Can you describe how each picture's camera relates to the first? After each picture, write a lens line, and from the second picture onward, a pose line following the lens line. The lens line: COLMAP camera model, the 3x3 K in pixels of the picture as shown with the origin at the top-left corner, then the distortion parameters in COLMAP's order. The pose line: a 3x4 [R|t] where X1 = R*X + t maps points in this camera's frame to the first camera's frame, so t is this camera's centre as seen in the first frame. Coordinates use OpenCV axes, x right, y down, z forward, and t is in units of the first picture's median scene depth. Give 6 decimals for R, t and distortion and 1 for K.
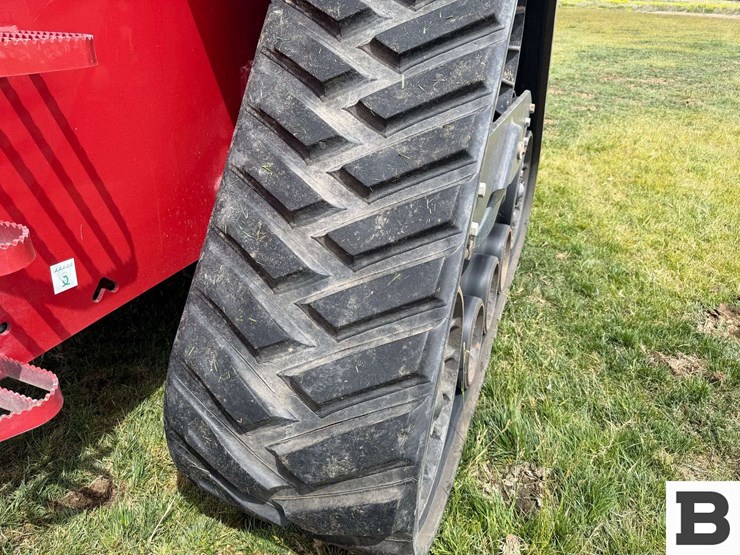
lens RADIAL K [[534.4, 0, 367.9], [0, 534.4, 278.7], [0, 0, 1]] dist [0.045605, -0.049234]
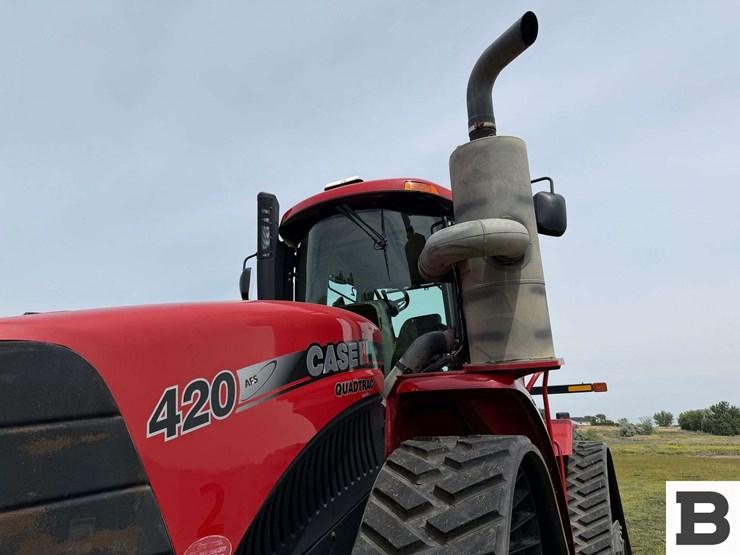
lens RADIAL K [[534.4, 0, 376.7], [0, 534.4, 270.2], [0, 0, 1]] dist [0.045605, -0.049234]
pose [[0.994936, -0.056715, -0.082983, -1.108556], [-0.020014, 0.697279, -0.716520, 1.352870], [0.098500, 0.714552, 0.692613, -3.447020]]
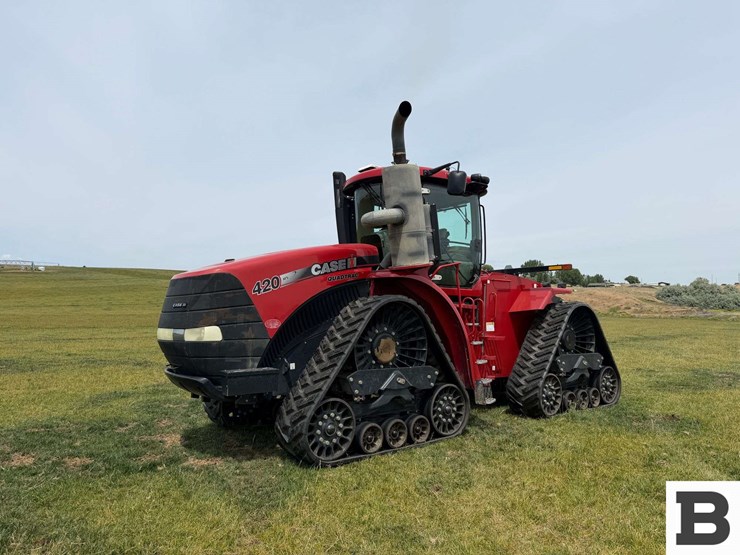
lens RADIAL K [[534.4, 0, 352.8], [0, 534.4, 278.3], [0, 0, 1]] dist [0.045605, -0.049234]
pose [[0.856008, -0.044255, -0.515065, 1.526453], [-0.232638, 0.856770, -0.460244, 2.644634], [0.461660, 0.513796, 0.723107, -5.532584]]
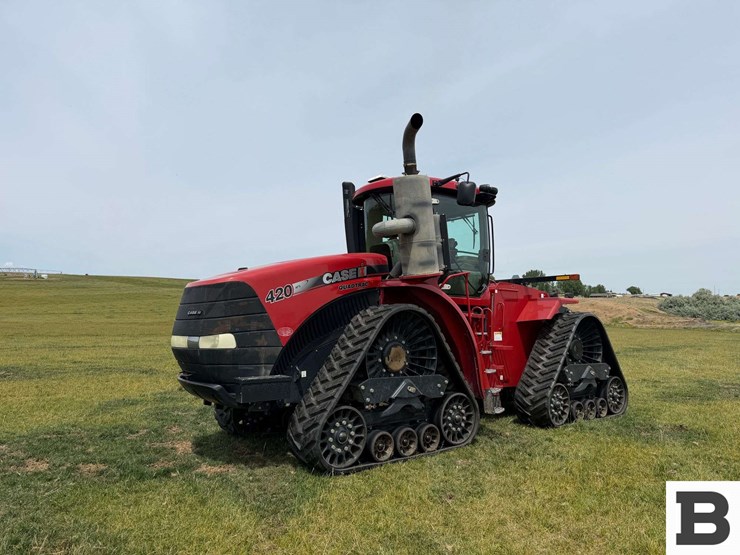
lens RADIAL K [[534.4, 0, 350.6], [0, 534.4, 277.5], [0, 0, 1]] dist [0.045605, -0.049234]
pose [[0.853375, -0.049914, -0.518902, 1.469118], [-0.239199, 0.846937, -0.474849, 2.699434], [0.463179, 0.529345, 0.710815, -5.622825]]
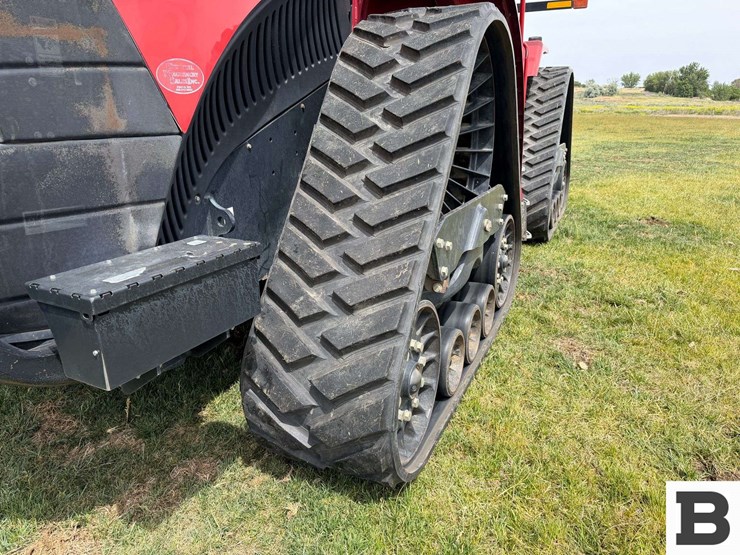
lens RADIAL K [[534.4, 0, 375.6], [0, 534.4, 282.7], [0, 0, 1]] dist [0.045605, -0.049234]
pose [[0.998957, -0.010360, -0.044476, -1.119775], [0.002697, 0.985611, -0.169009, 1.645715], [0.045587, 0.168713, 0.984611, -3.314952]]
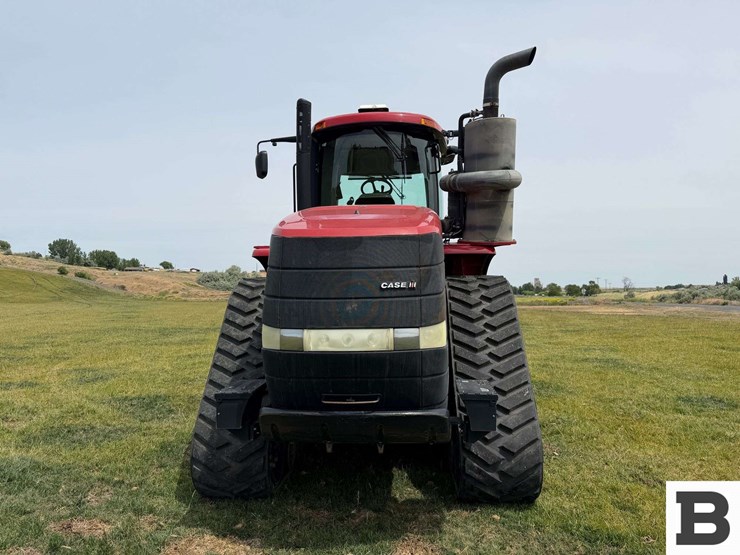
lens RADIAL K [[534.4, 0, 376.5], [0, 534.4, 280.4], [0, 0, 1]] dist [0.045605, -0.049234]
pose [[0.943525, -0.008963, 0.331180, -3.185450], [0.170151, 0.870836, -0.461188, 2.169837], [-0.284270, 0.491493, 0.823180, -4.784566]]
